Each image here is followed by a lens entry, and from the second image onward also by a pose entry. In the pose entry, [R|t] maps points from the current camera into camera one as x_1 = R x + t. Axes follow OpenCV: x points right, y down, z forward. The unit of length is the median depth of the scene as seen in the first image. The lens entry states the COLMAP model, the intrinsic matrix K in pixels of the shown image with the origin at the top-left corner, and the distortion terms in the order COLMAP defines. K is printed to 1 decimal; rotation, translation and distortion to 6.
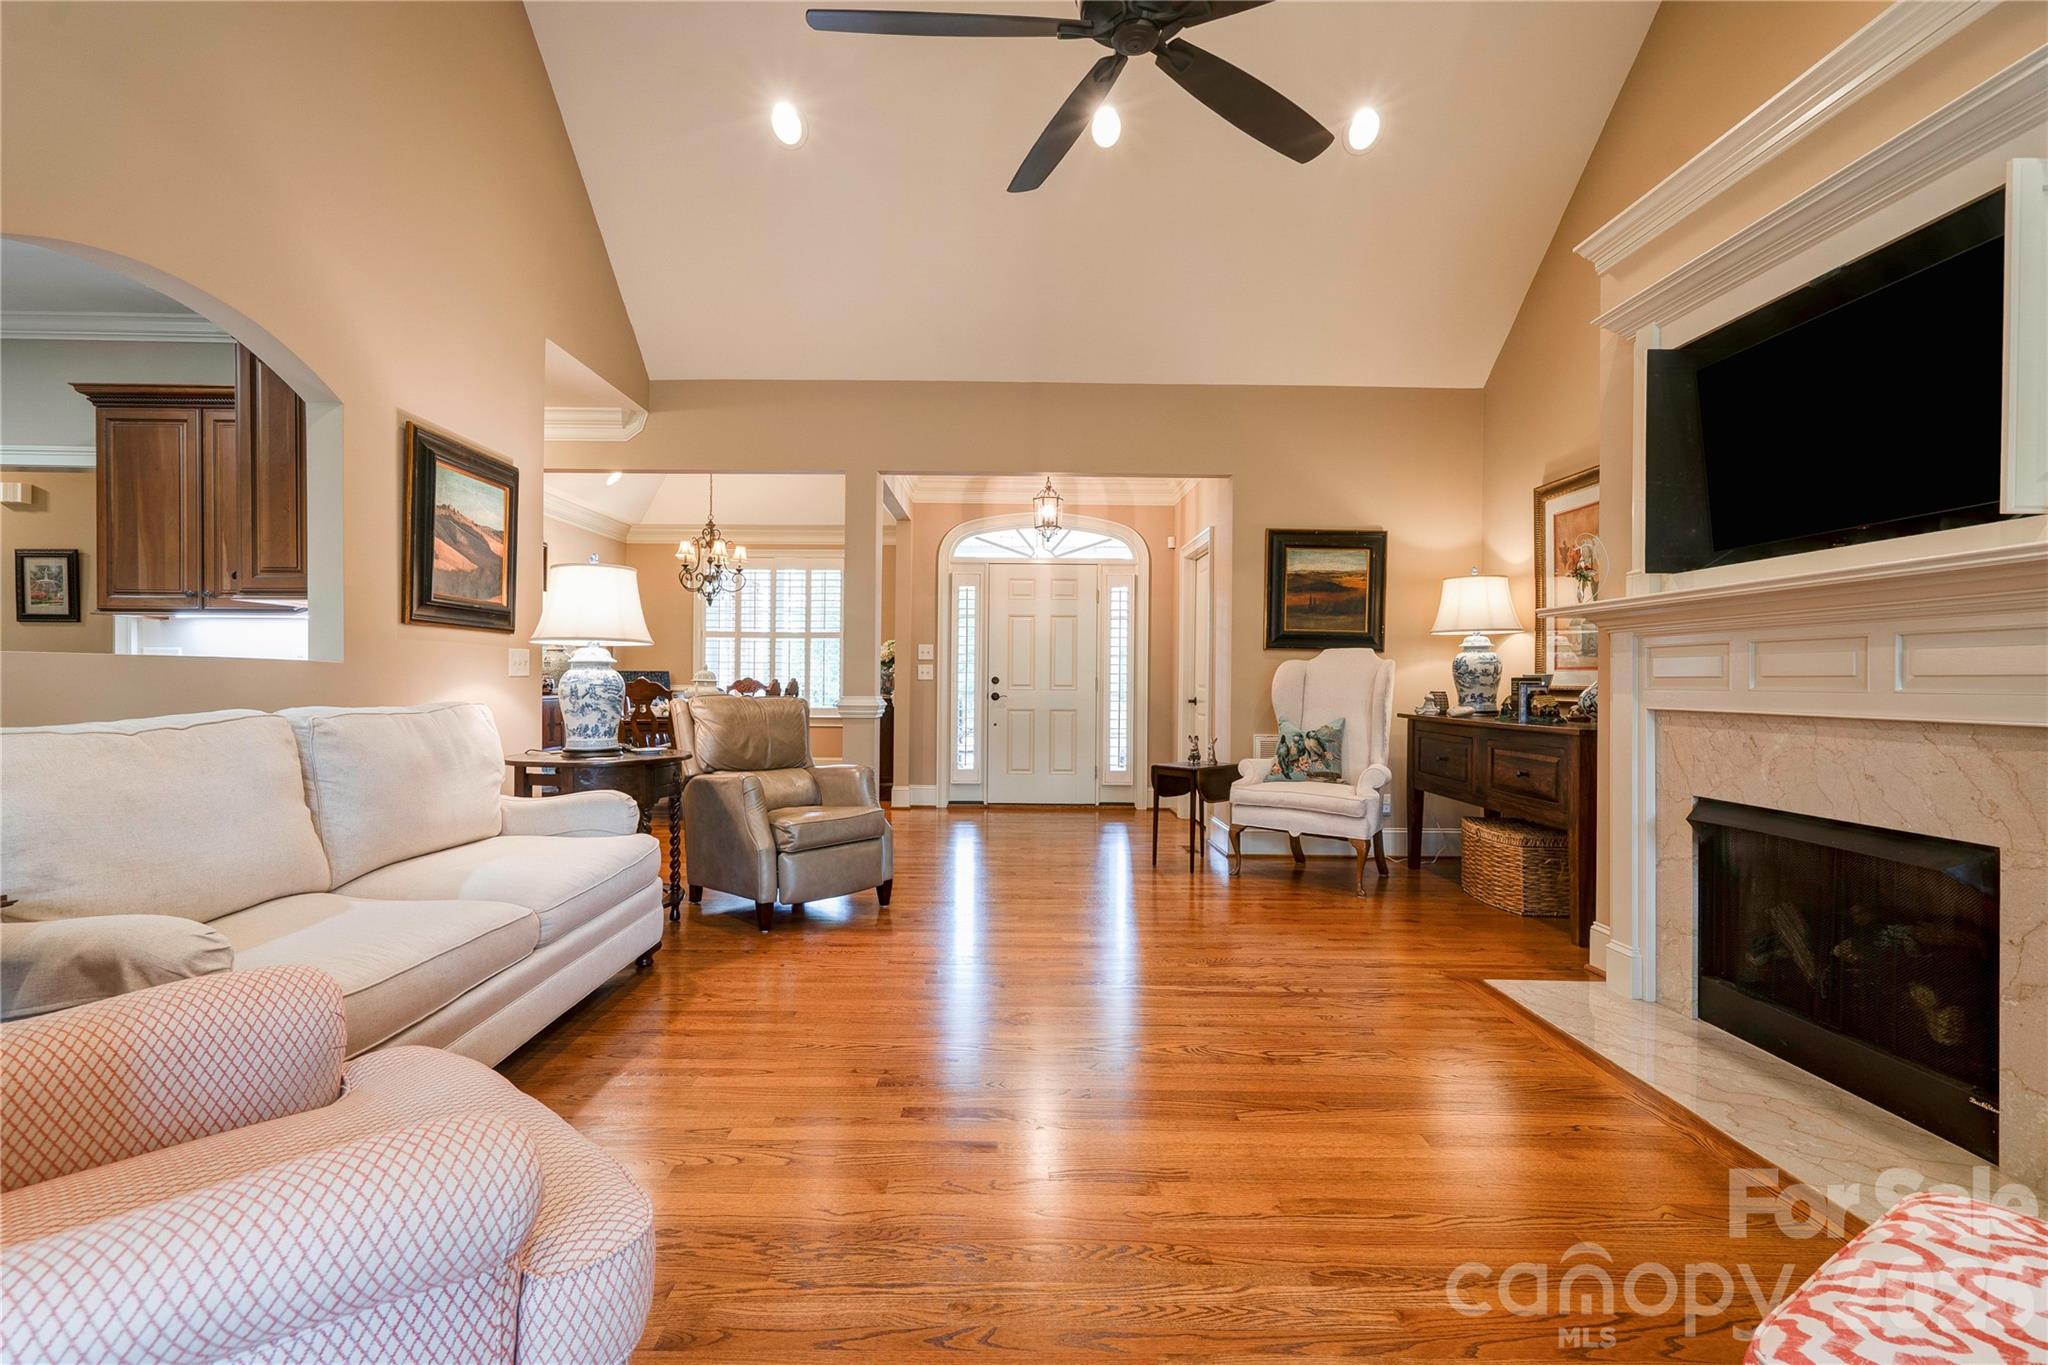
lens RADIAL K [[941.2, 0, 1018.0], [0, 941.2, 685.4], [0, 0, 1]] dist [-0.002961, 0.011834]
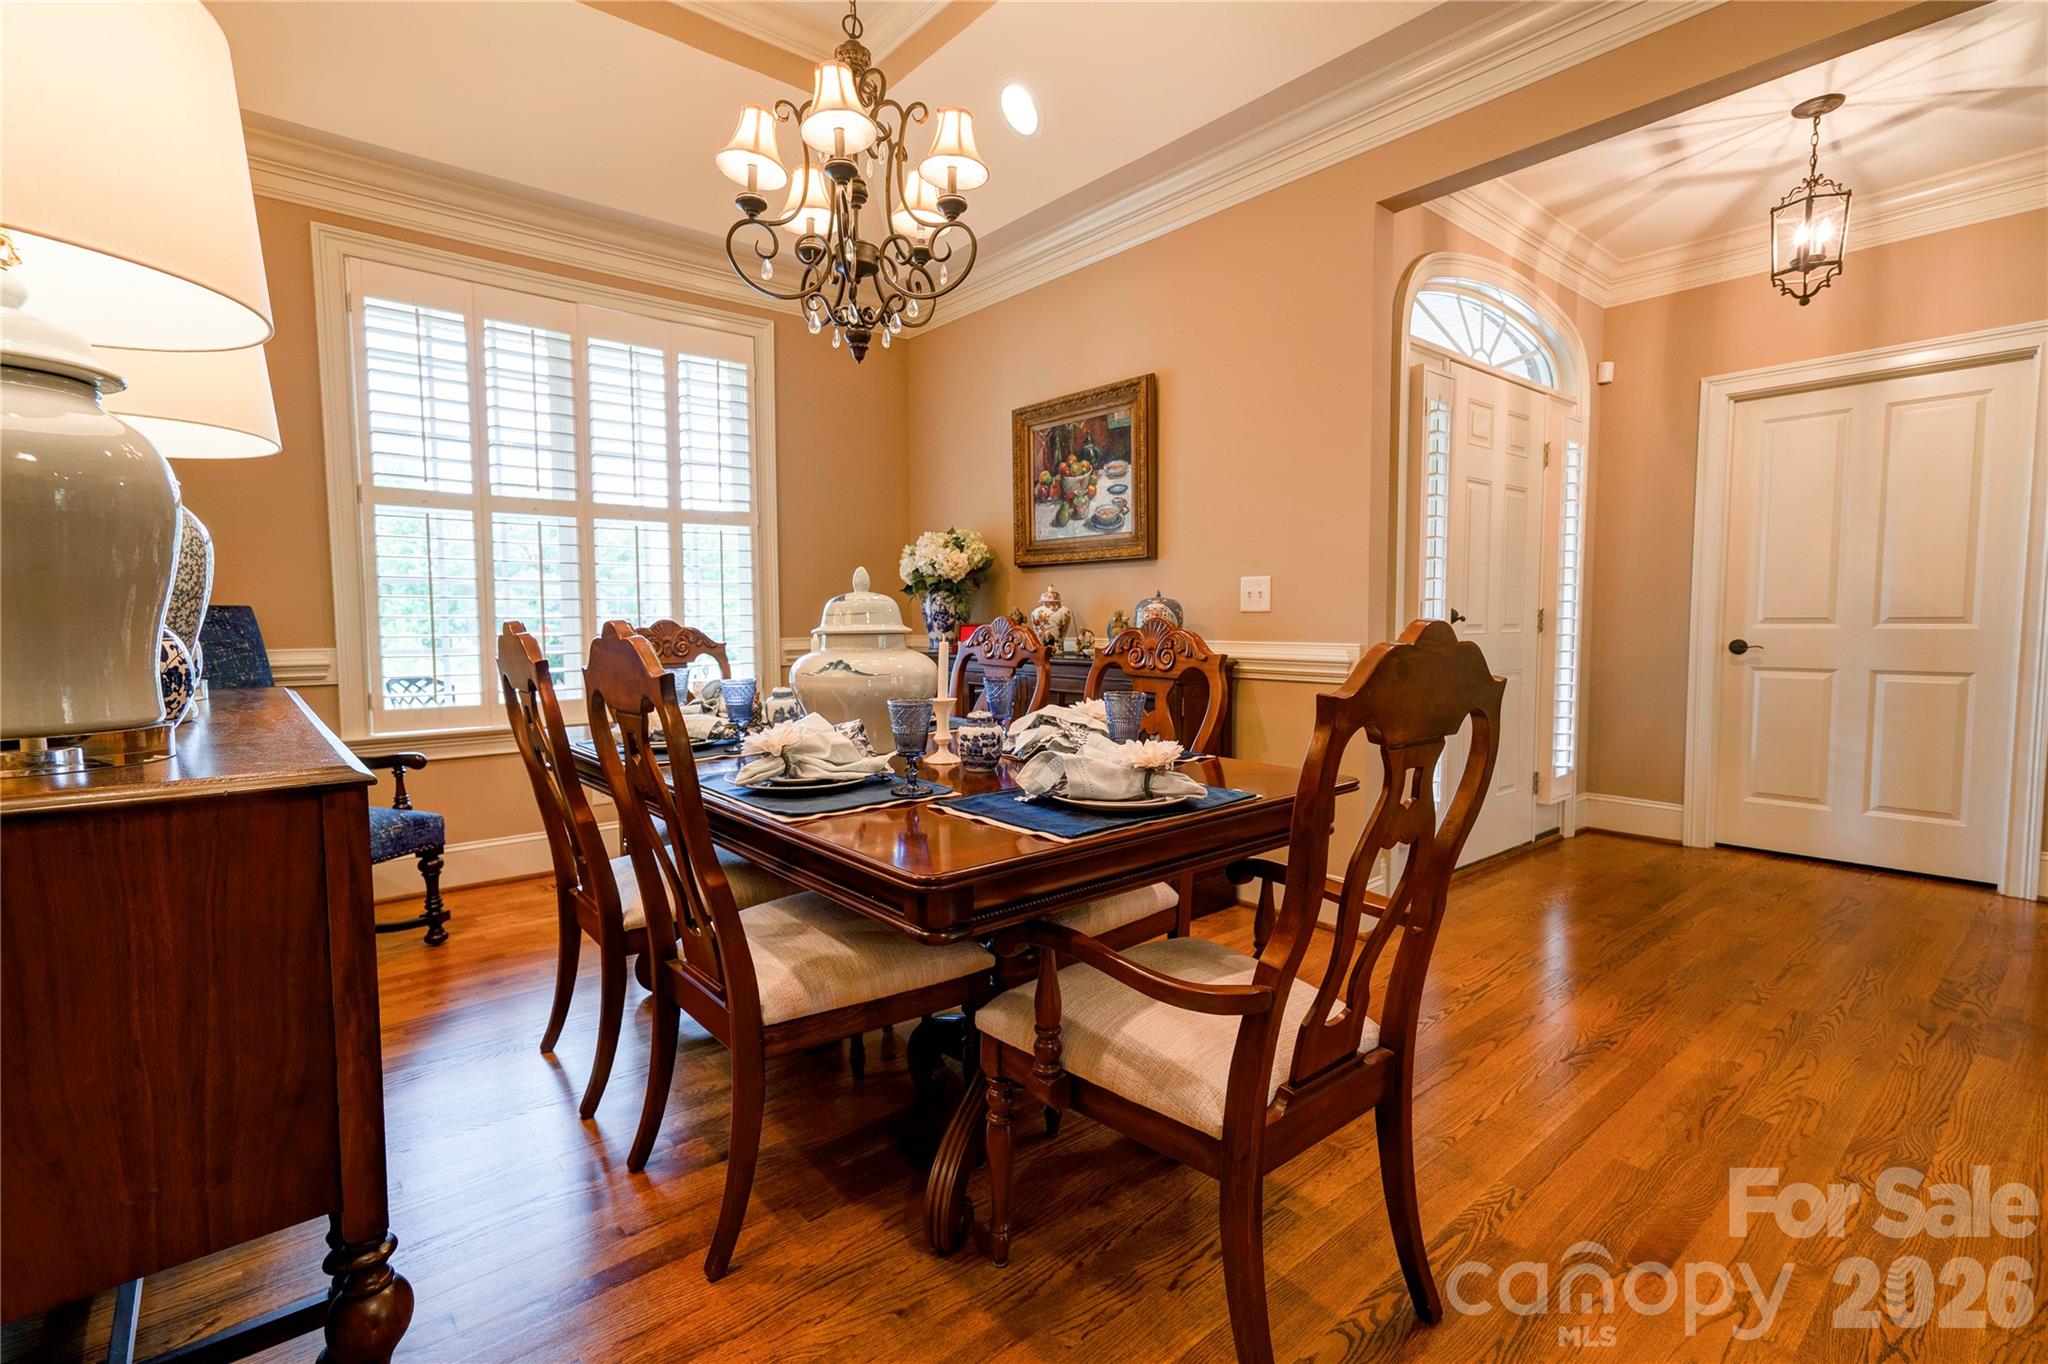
lens RADIAL K [[941.2, 0, 1007.2], [0, 941.2, 683.2], [0, 0, 1]] dist [-0.002961, 0.011834]
pose [[0.772442, -0.056671, 0.632552, -0.735550], [0.016534, 0.997468, 0.069173, -0.012172], [-0.634870, -0.042974, 0.771423, 1.159895]]
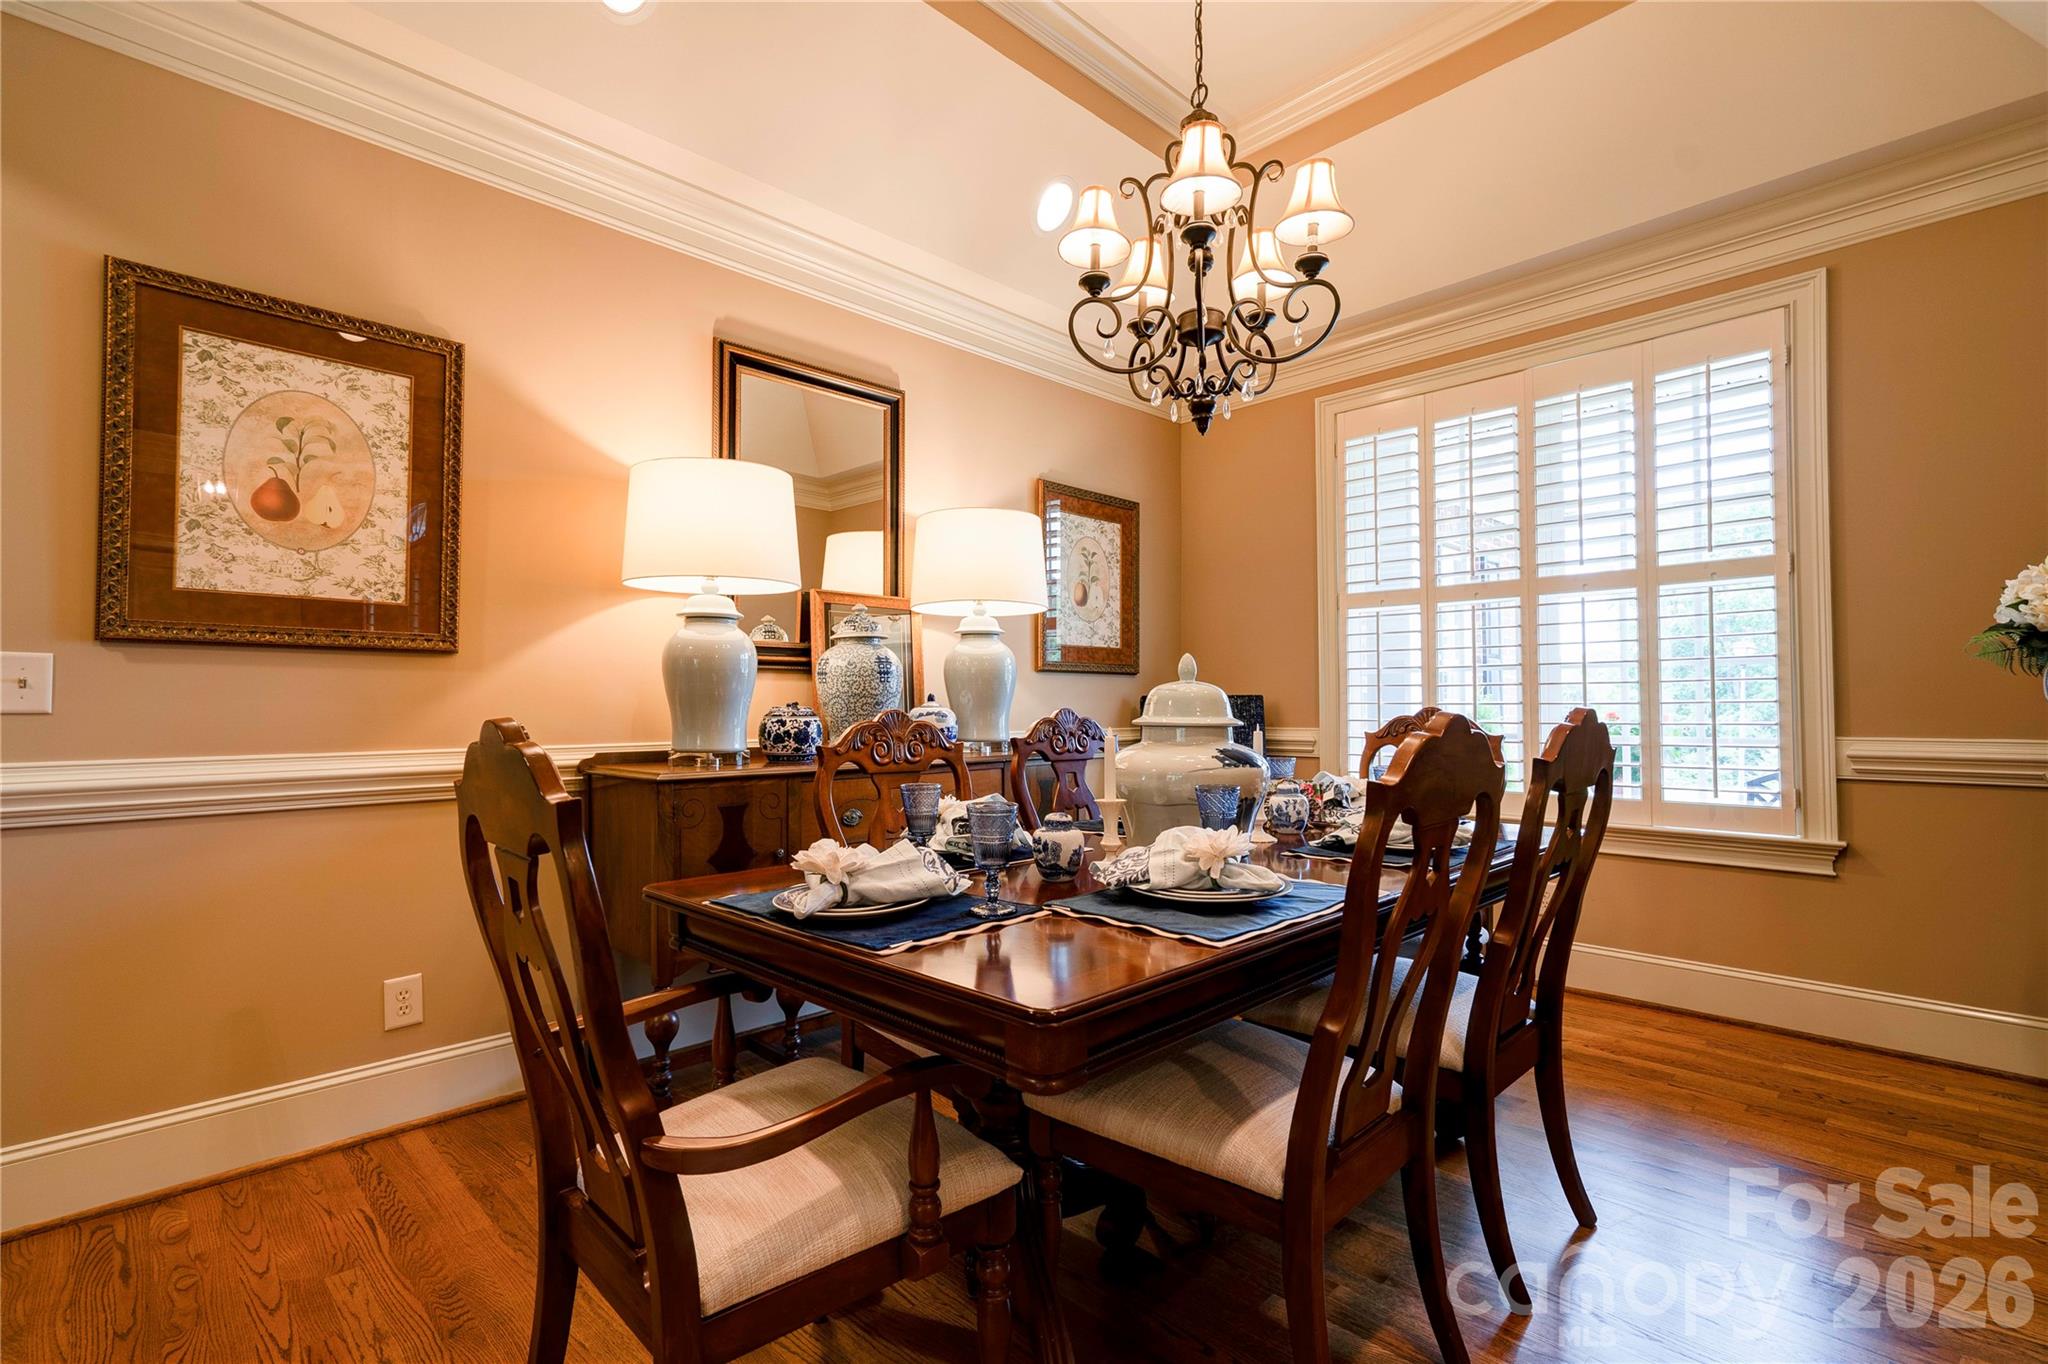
lens RADIAL K [[941.2, 0, 1003.6], [0, 941.2, 685.3], [0, 0, 1]] dist [-0.002961, 0.011834]
pose [[0.690566, -0.025220, -0.722830, -0.278807], [0.003145, 0.999487, -0.031869, -0.010759], [0.723263, 0.019734, 0.690291, 1.205478]]
